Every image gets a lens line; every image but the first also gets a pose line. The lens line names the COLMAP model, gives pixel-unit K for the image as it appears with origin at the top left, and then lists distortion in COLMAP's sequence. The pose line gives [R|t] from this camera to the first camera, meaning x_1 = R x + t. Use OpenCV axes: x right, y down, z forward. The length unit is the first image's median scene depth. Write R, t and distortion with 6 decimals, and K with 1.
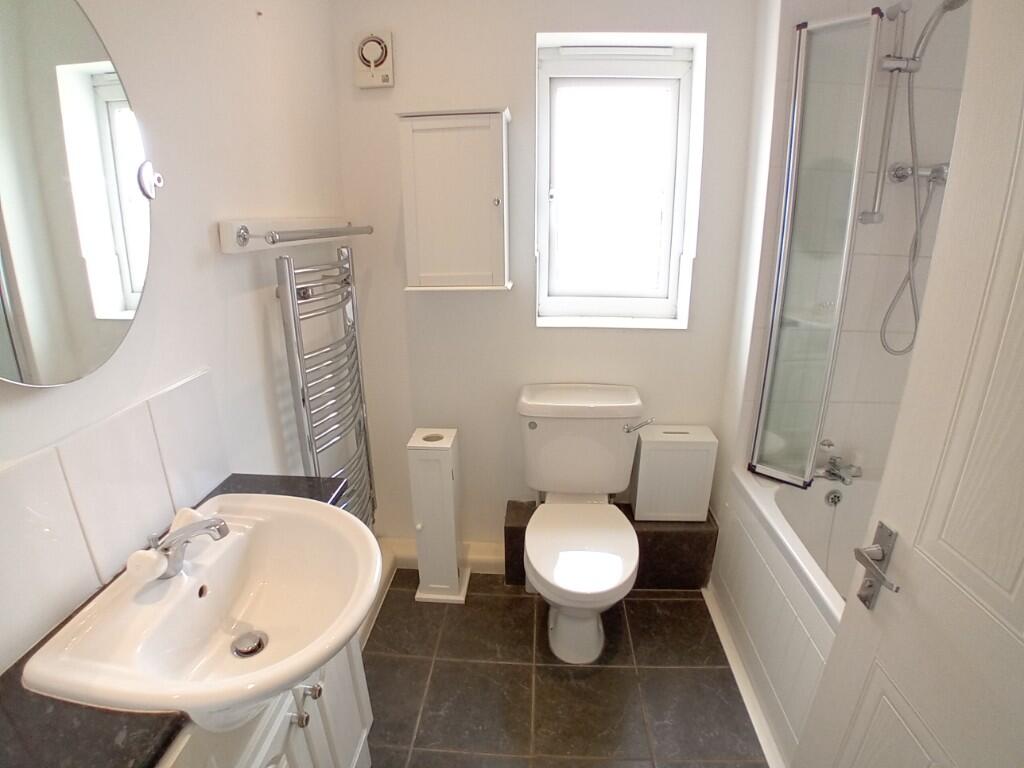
lens RADIAL K [[516.7, 0, 500.2], [0, 516.7, 390.6], [0, 0, 1]] dist [-0.142268, 0.034759]
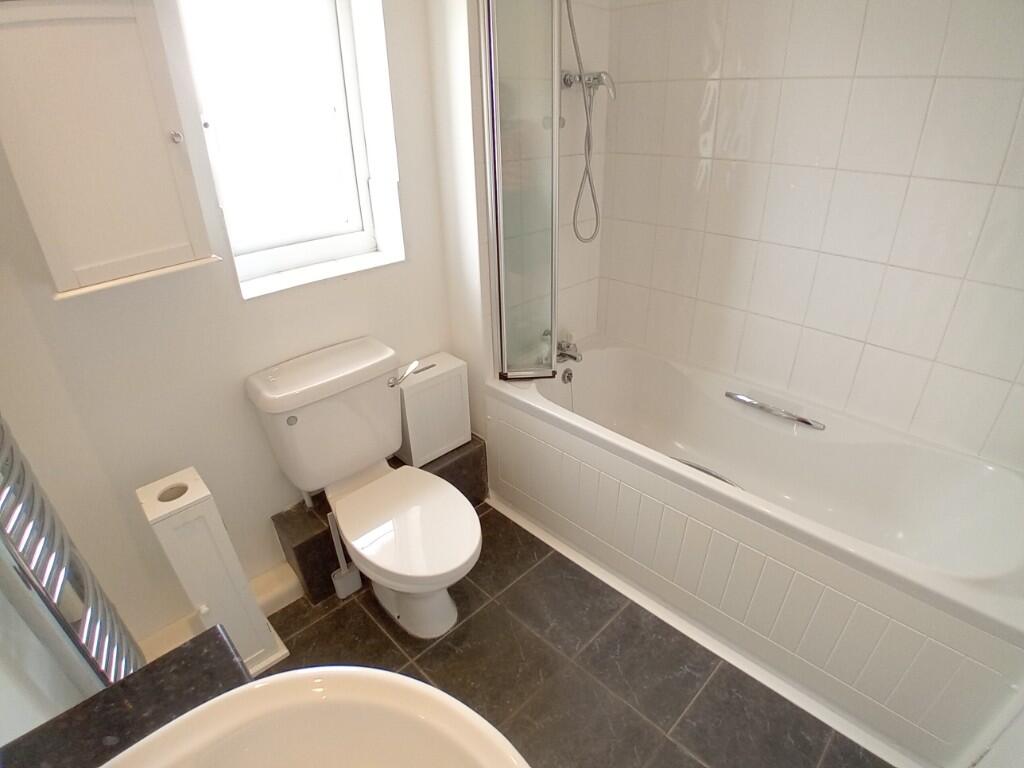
lens RADIAL K [[516.7, 0, 500.2], [0, 516.7, 390.6], [0, 0, 1]] dist [-0.142268, 0.034759]
pose [[0.664659, -0.360944, 0.654177, -0.235266], [0.258438, 0.932586, 0.251979, -0.097125], [-0.701027, 0.001584, 0.713133, 0.234017]]
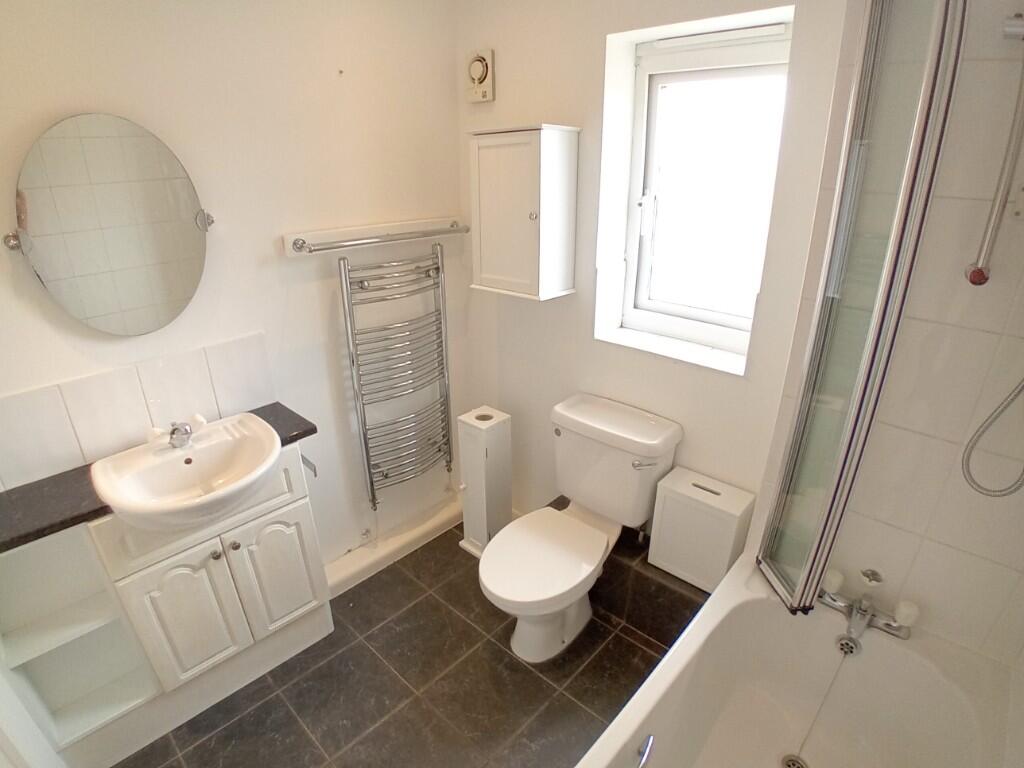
lens RADIAL K [[516.7, 0, 500.2], [0, 516.7, 390.6], [0, 0, 1]] dist [-0.142268, 0.034759]
pose [[0.779991, 0.250631, -0.573409, 0.587812], [-0.198996, 0.968071, 0.152445, -0.159913], [0.593308, -0.004799, 0.804961, 0.109248]]
